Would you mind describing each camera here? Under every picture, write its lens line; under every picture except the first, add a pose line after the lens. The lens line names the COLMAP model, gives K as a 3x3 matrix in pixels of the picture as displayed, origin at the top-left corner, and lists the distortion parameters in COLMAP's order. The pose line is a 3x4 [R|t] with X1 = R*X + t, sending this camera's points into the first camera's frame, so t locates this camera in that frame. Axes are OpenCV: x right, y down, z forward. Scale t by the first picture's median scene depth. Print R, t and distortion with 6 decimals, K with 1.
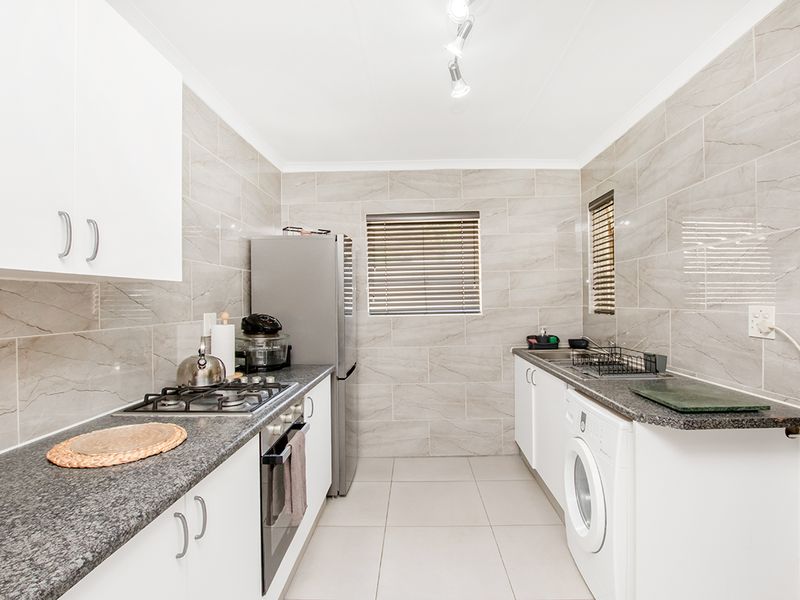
lens RADIAL K [[421.7, 0, 400.2], [0, 421.7, 301.1], [0, 0, 1]] dist [-0.006028, 0.000479]
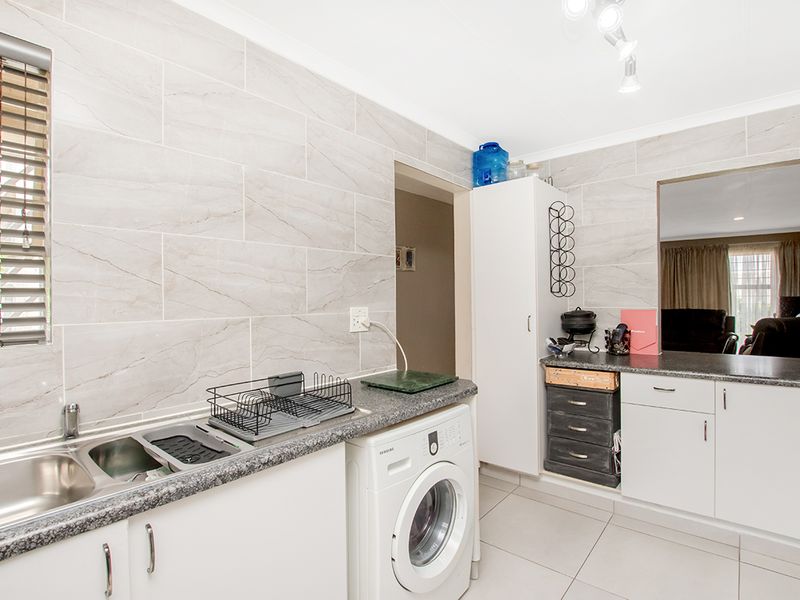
lens RADIAL K [[421.7, 0, 404.3], [0, 421.7, 297.1], [0, 0, 1]] dist [-0.006028, 0.000479]
pose [[-0.785256, 0.022475, 0.618763, -0.054755], [0.020002, 0.999740, -0.010929, -0.002548], [-0.618848, 0.003795, -0.785502, 1.656328]]
